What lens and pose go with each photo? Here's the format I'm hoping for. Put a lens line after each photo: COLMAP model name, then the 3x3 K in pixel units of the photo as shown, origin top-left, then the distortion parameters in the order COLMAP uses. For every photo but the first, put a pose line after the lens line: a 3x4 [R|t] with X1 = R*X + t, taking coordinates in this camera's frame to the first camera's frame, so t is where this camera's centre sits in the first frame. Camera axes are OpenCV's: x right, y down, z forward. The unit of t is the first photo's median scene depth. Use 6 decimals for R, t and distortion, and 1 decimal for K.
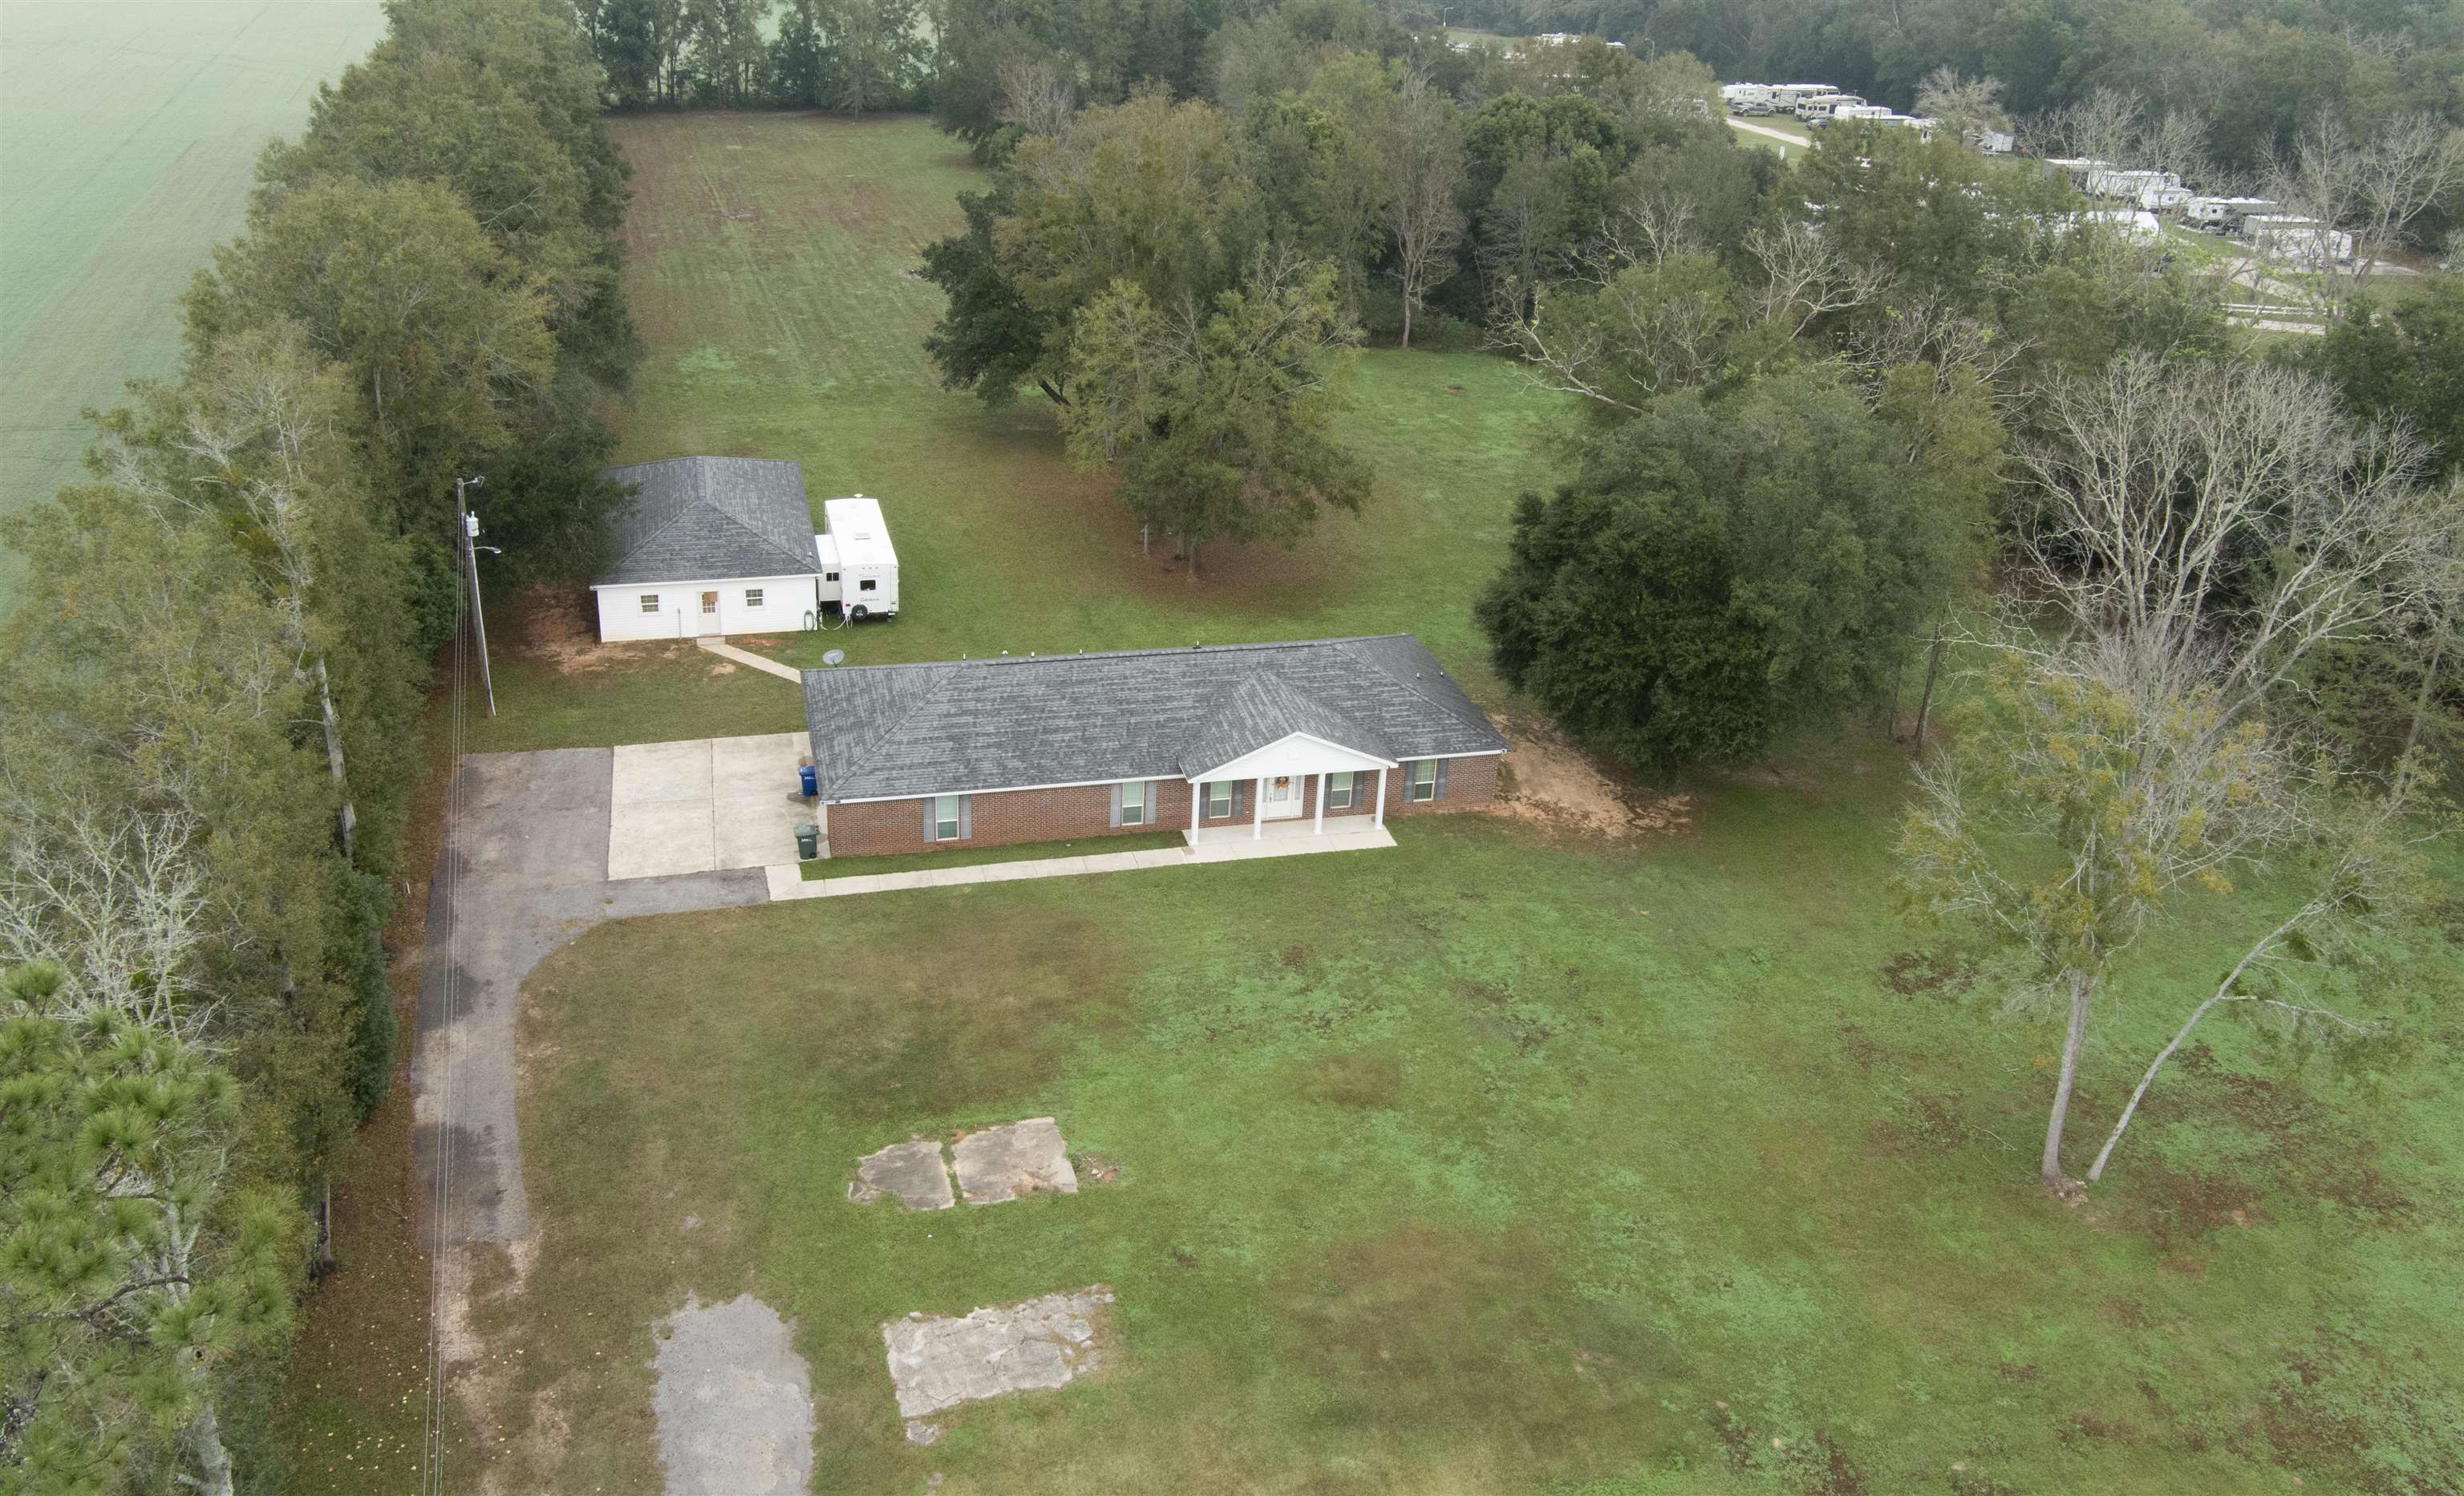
lens RADIAL K [[1971.1, 0, 1222.5], [0, 1971.1, 728.7], [0, 0, 1]] dist [-0.065012, -0.002712]
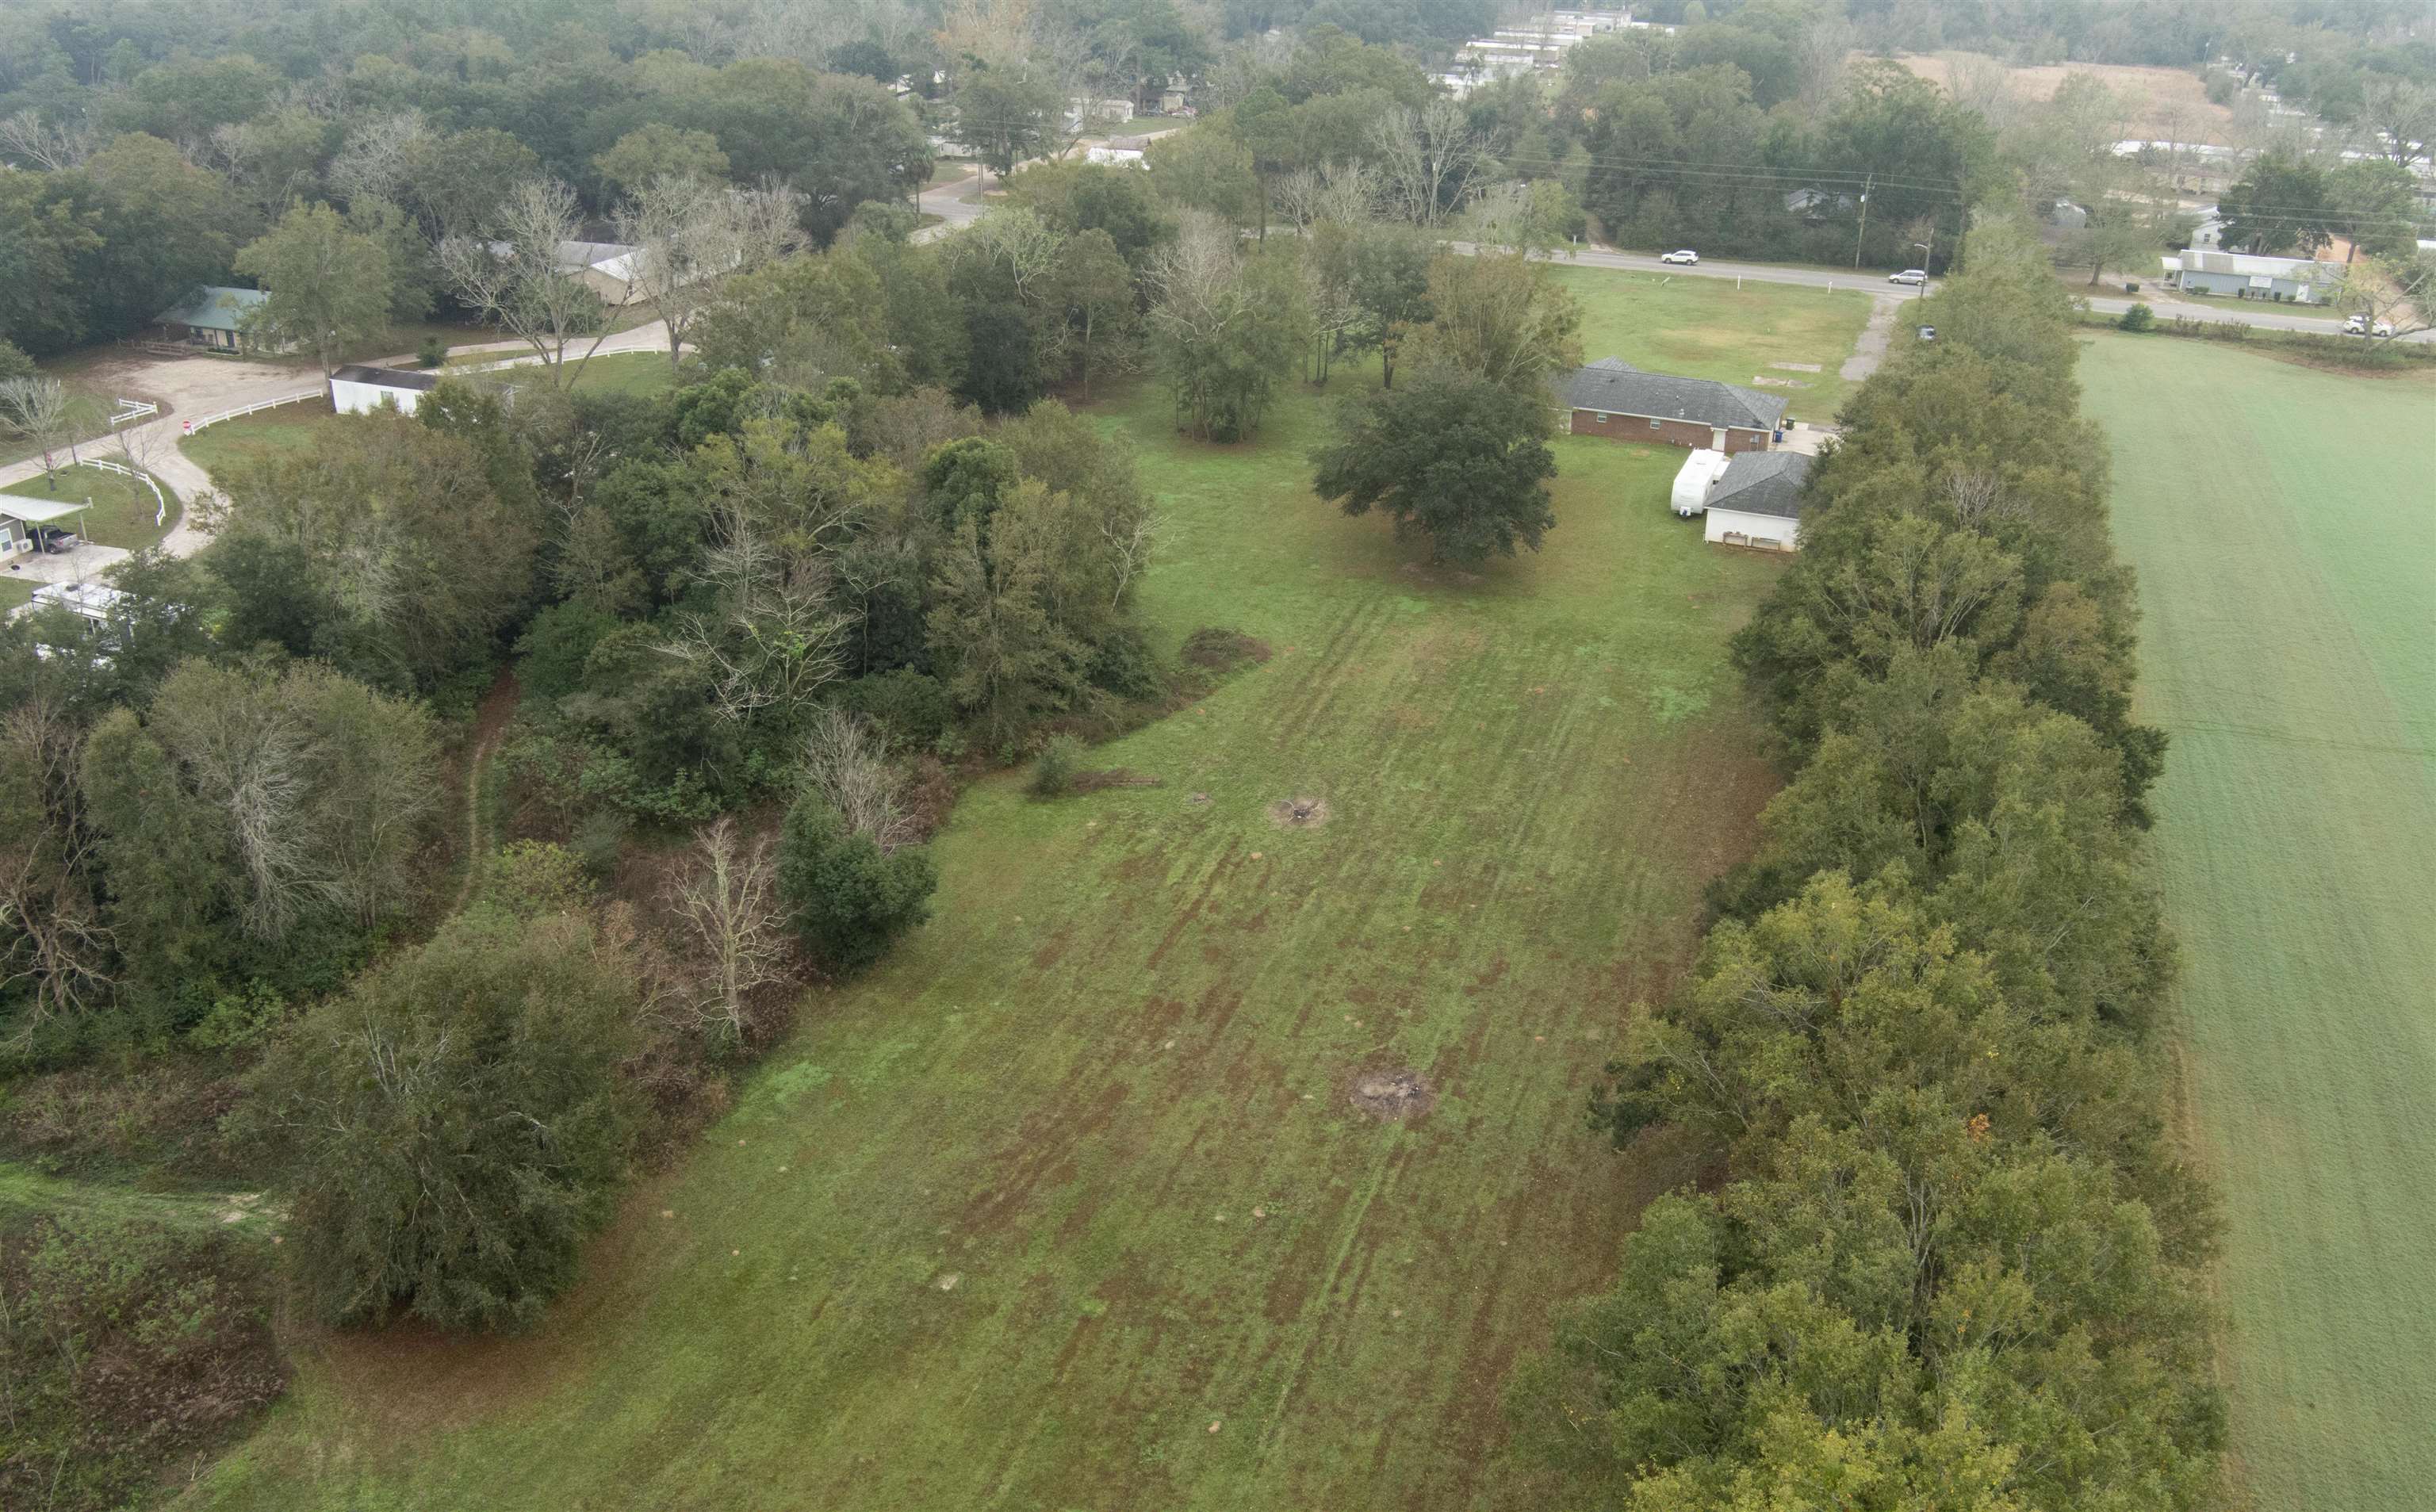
lens RADIAL K [[1976.9, 0, 1216.6], [0, 1976.9, 749.1], [0, 0, 1]] dist [-0.065903, 0.004245]
pose [[-0.794967, -0.305536, 0.524095, -1.008525], [0.216996, 0.663542, 0.715978, -1.546504], [-0.566516, 0.682905, -0.461194, 2.678630]]
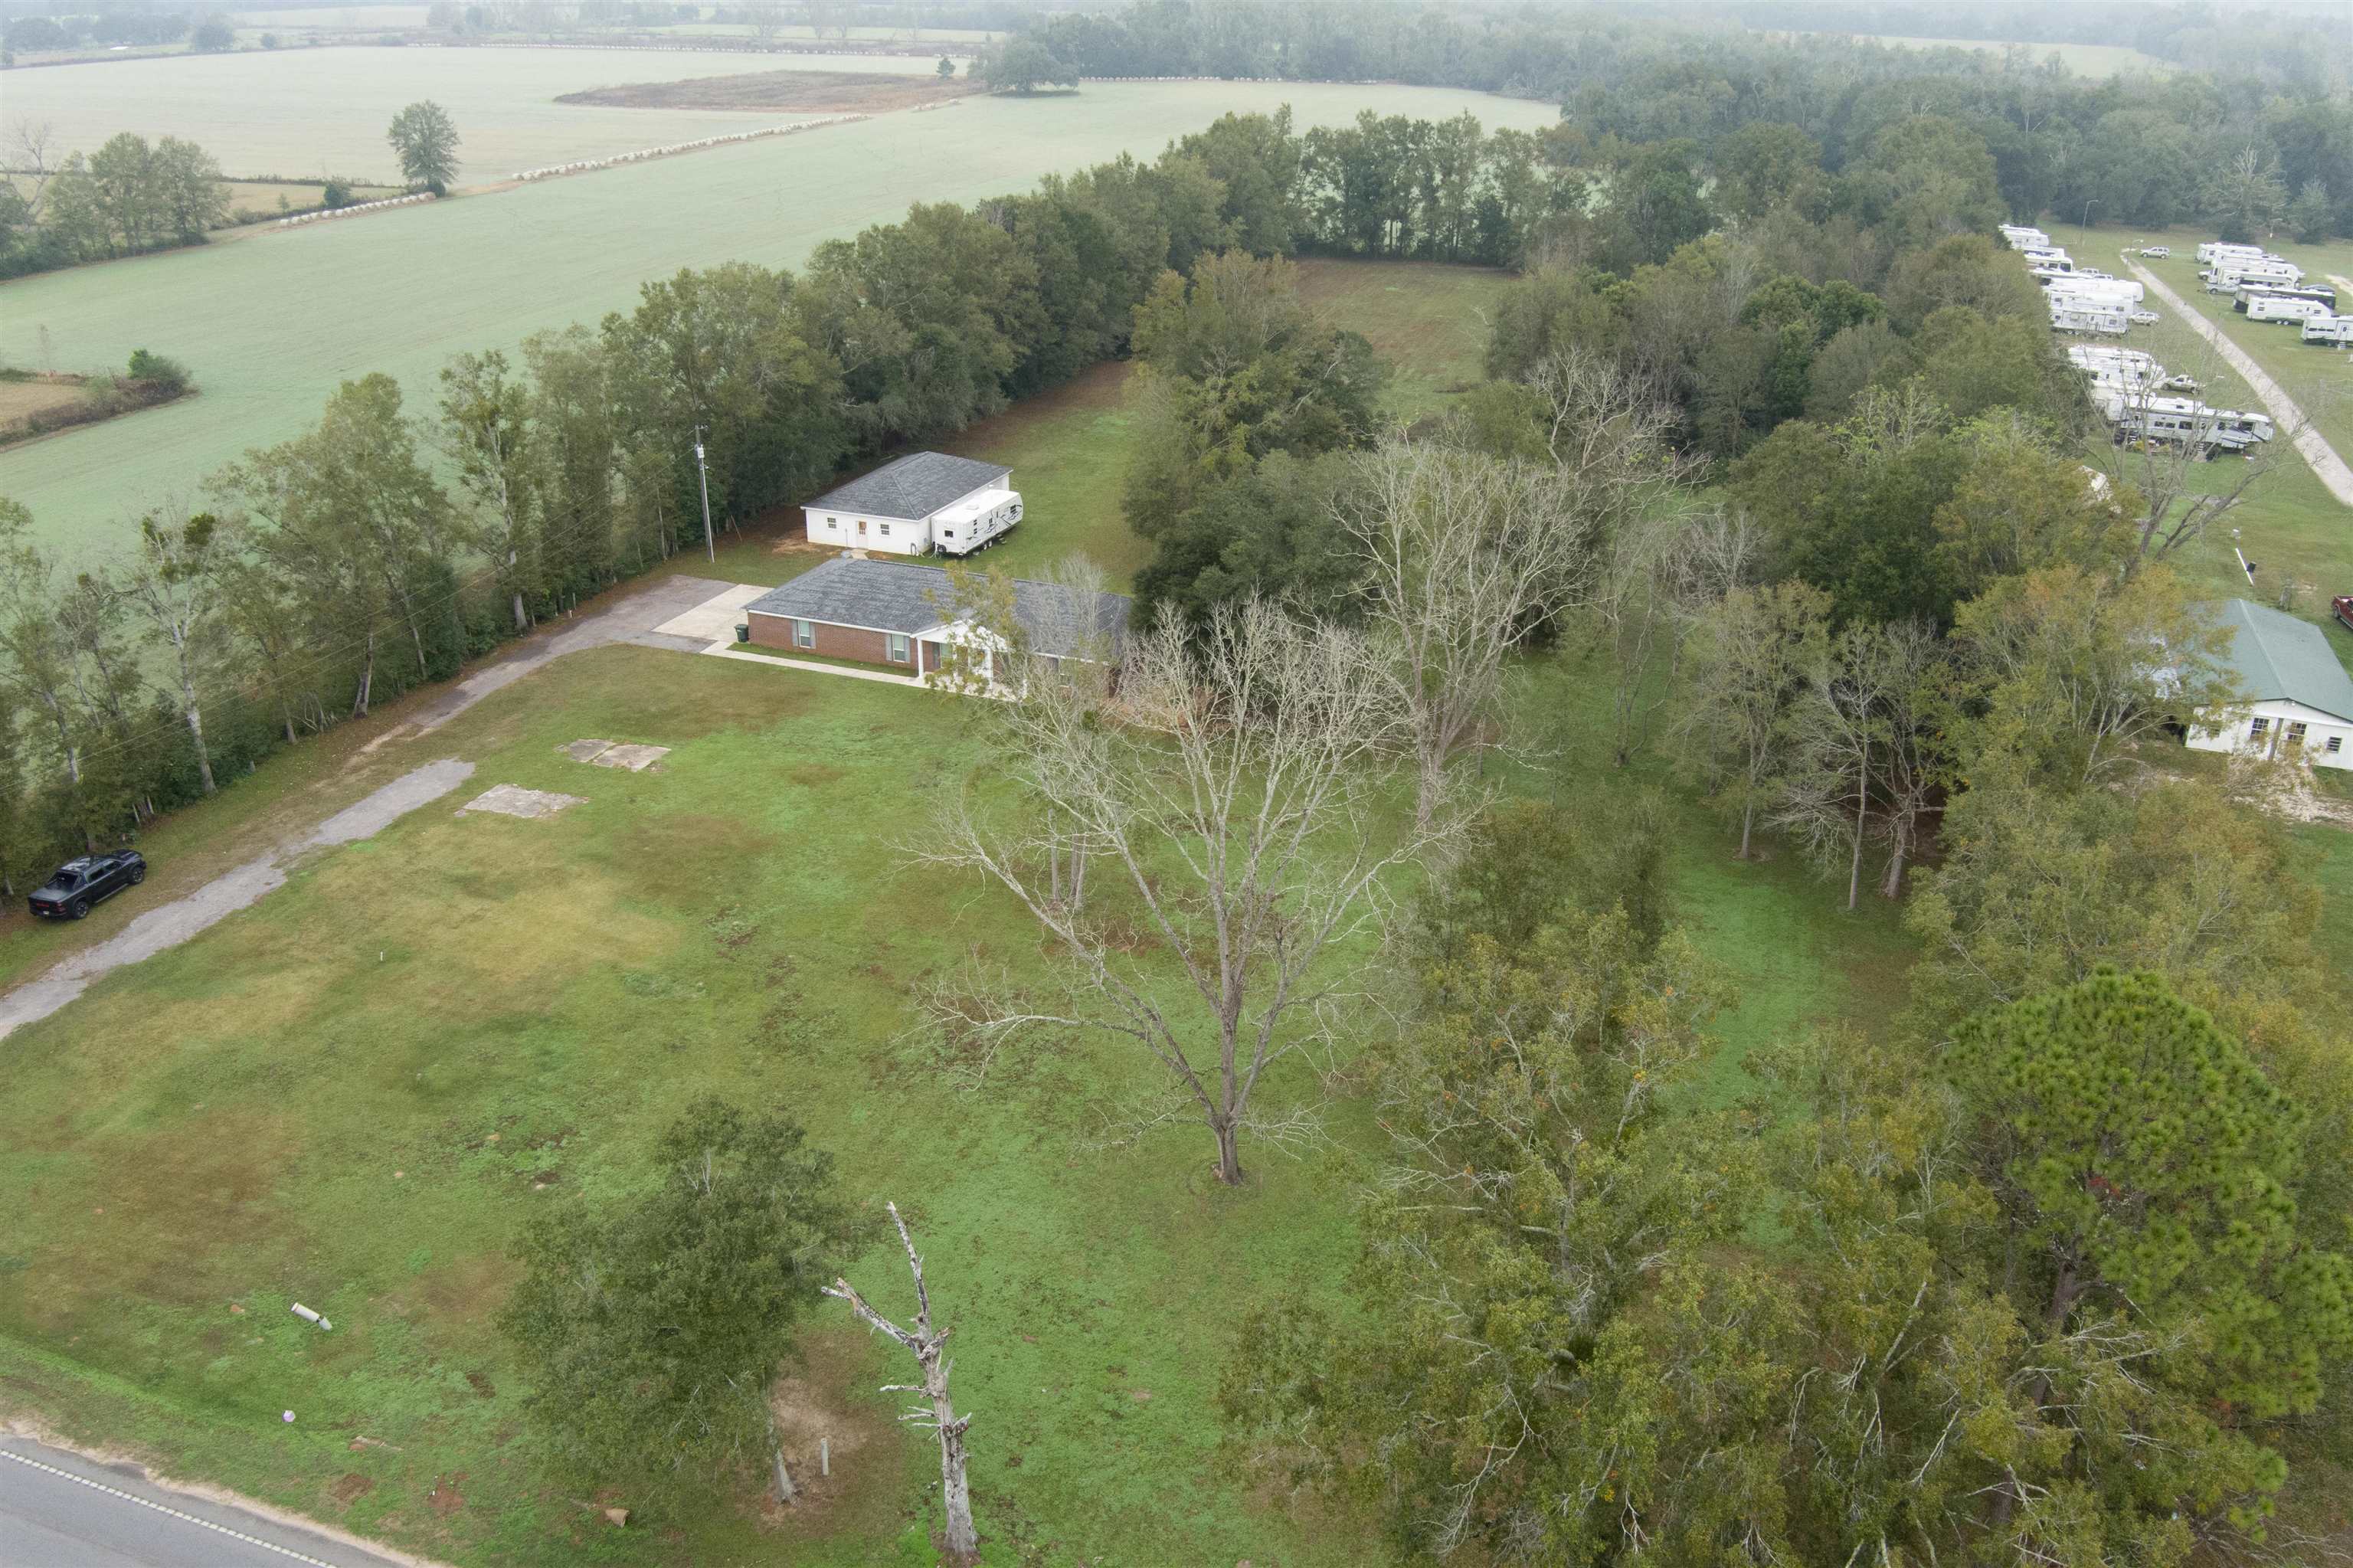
lens RADIAL K [[1887.8, 0, 1176.6], [0, 1887.8, 791.3], [0, 0, 1]] dist [-0.067801, 0.011685]
pose [[0.809646, 0.205403, -0.549802, 1.012764], [-0.226459, 0.973552, 0.030227, 0.052023], [0.541469, 0.100034, 0.834748, -0.207799]]
